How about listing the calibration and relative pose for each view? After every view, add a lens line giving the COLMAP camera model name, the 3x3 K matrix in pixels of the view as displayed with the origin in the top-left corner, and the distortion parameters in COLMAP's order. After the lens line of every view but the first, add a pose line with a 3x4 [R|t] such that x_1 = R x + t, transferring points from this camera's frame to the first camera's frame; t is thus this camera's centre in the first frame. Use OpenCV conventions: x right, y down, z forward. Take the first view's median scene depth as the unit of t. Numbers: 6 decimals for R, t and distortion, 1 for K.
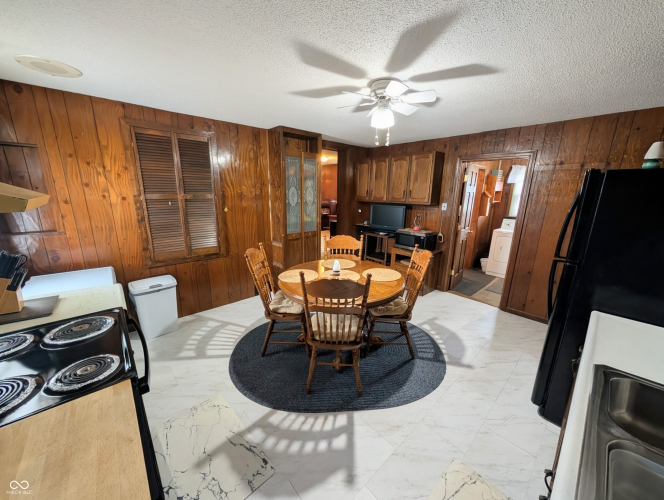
lens RADIAL K [[250.7, 0, 330.1], [0, 250.7, 250.8], [0, 0, 1]] dist [0.000291, 0.000100]
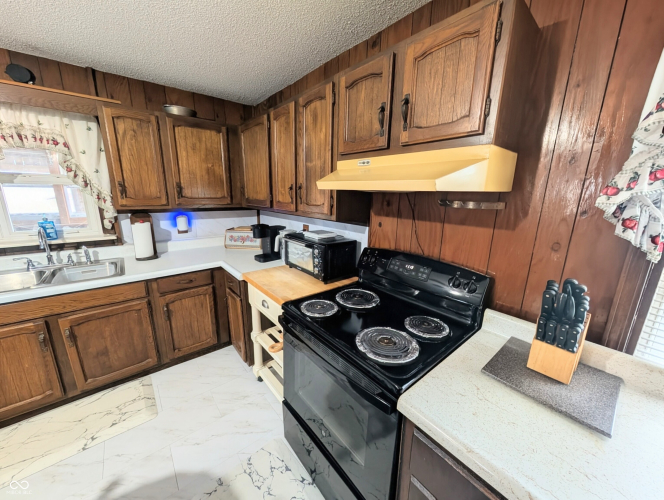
lens RADIAL K [[250.7, 0, 330.1], [0, 250.7, 250.8], [0, 0, 1]] dist [0.000291, 0.000100]
pose [[-0.998327, -0.044843, 0.036487, -0.425270], [-0.023466, 0.891130, 0.453140, -0.170646], [-0.052835, 0.451526, -0.890692, 0.835055]]
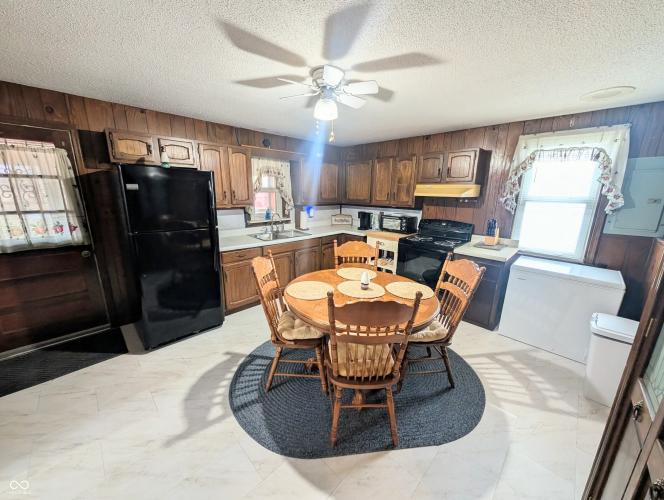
lens RADIAL K [[250.7, 0, 330.1], [0, 250.7, 250.8], [0, 0, 1]] dist [0.000291, 0.000100]
pose [[-0.998030, -0.019385, -0.059662, 0.202251], [-0.044486, 0.889258, 0.455238, -0.408011], [0.044230, 0.456996, -0.888368, 1.748159]]
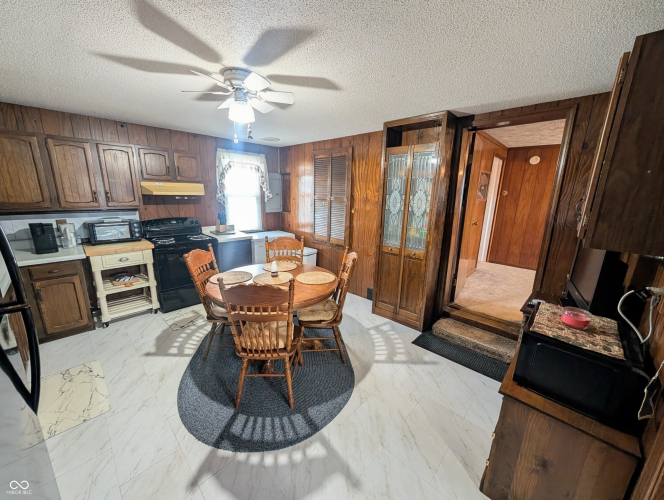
lens RADIAL K [[253.9, 0, 331.4], [0, 253.9, 251.6], [0, 0, 1]] dist [-0.001570, -0.000220]
pose [[0.072124, 0.216050, -0.973715, 1.043877], [-0.257152, 0.947280, 0.191137, -0.256228], [0.963676, 0.236608, 0.123879, 1.109758]]
